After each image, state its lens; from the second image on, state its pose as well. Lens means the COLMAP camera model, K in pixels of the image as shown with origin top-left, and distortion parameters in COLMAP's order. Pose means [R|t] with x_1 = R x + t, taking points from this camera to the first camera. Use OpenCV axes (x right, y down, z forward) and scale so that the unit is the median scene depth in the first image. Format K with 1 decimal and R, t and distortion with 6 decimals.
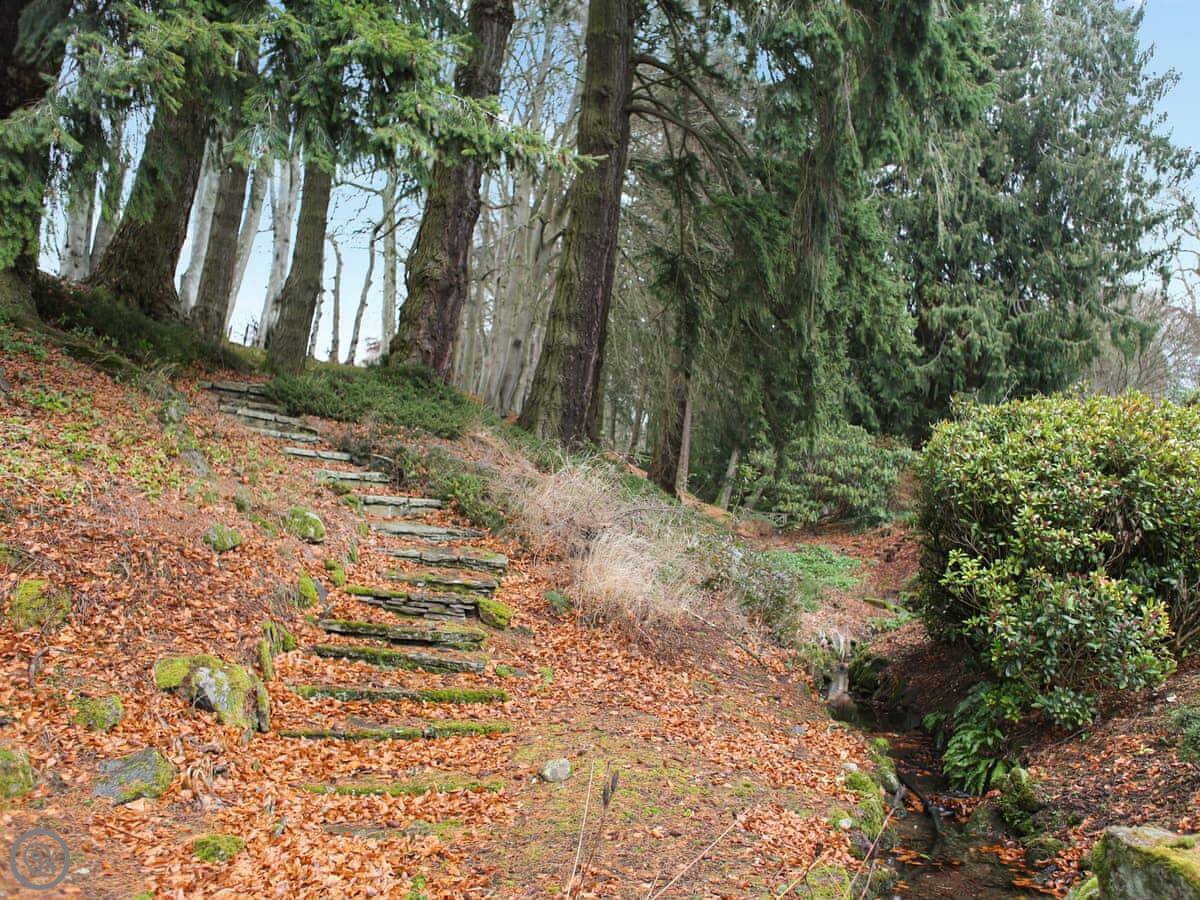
lens RADIAL K [[932.0, 0, 600.0], [0, 932.0, 450.0], [0, 0, 1]] dist [-0.040974, 0.001997]
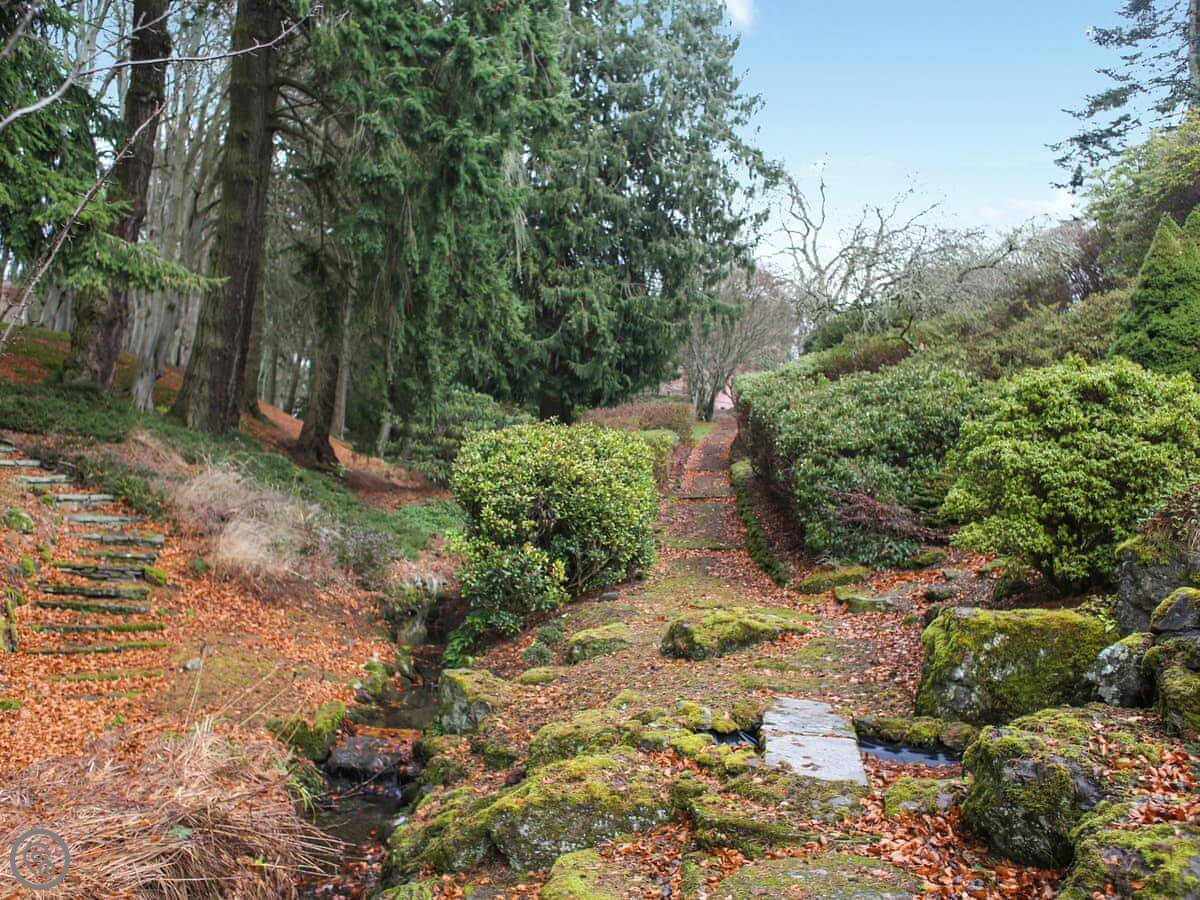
lens RADIAL K [[1165.6, 0, 600.0], [0, 1165.6, 450.0], [0, 0, 1]] dist [-0.116612, 0.234037]
pose [[0.965689, -0.004003, 0.259671, 0.104850], [-0.021056, 0.995383, 0.093650, -0.228692], [-0.258847, -0.095904, 0.961146, -1.015164]]
